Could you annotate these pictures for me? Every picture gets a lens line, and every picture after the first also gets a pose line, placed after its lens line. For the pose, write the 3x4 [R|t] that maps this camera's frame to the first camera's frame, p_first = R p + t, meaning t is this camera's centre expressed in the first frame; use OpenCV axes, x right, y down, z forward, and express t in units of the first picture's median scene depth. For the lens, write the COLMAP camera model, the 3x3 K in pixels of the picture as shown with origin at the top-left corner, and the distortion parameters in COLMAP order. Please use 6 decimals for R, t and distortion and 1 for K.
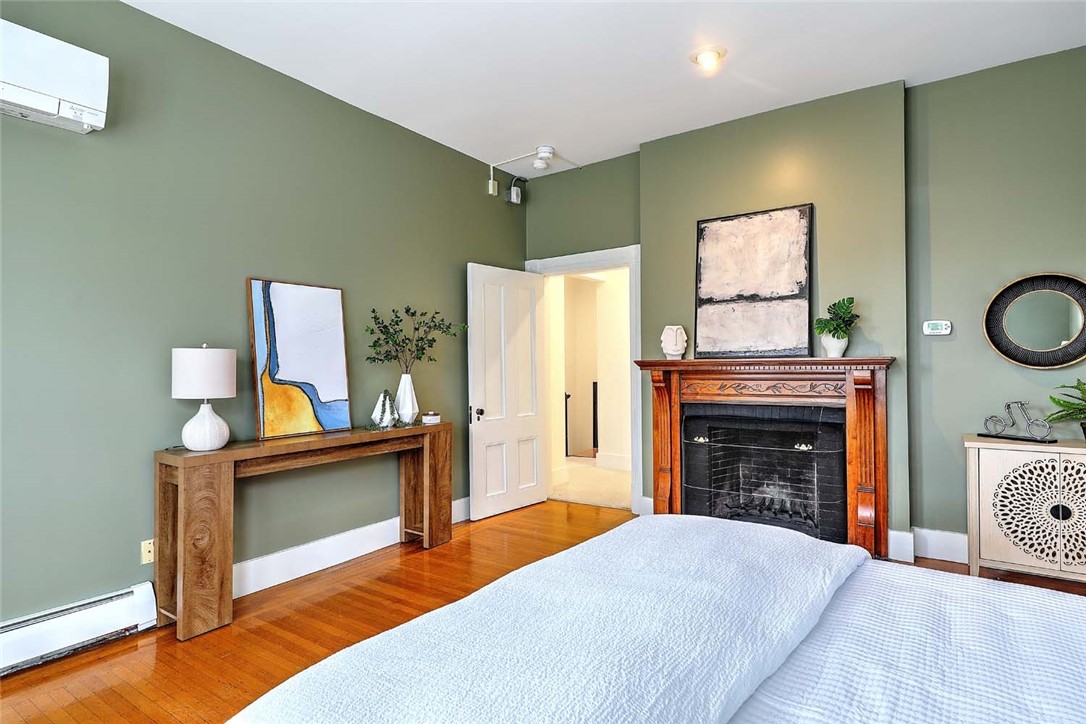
lens RADIAL K [[571.5, 0, 543.0], [0, 571.5, 362.0], [0, 0, 1]] dist [0.013823, -0.000244]
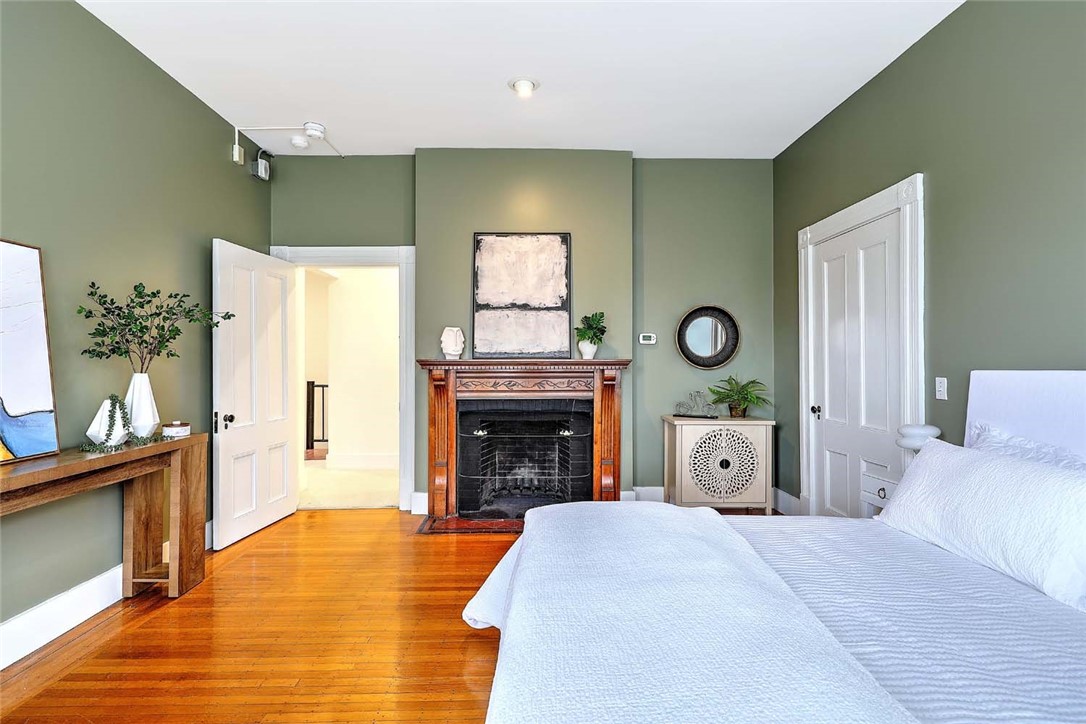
lens RADIAL K [[512.5, 0, 543.0], [0, 512.5, 362.0], [0, 0, 1]] dist [0.017862, -0.009880]
pose [[0.812551, 0.011169, 0.582783, -0.206348], [-0.011365, 0.999930, -0.003318, 0.002334], [-0.582779, -0.003927, 0.812621, 0.138579]]
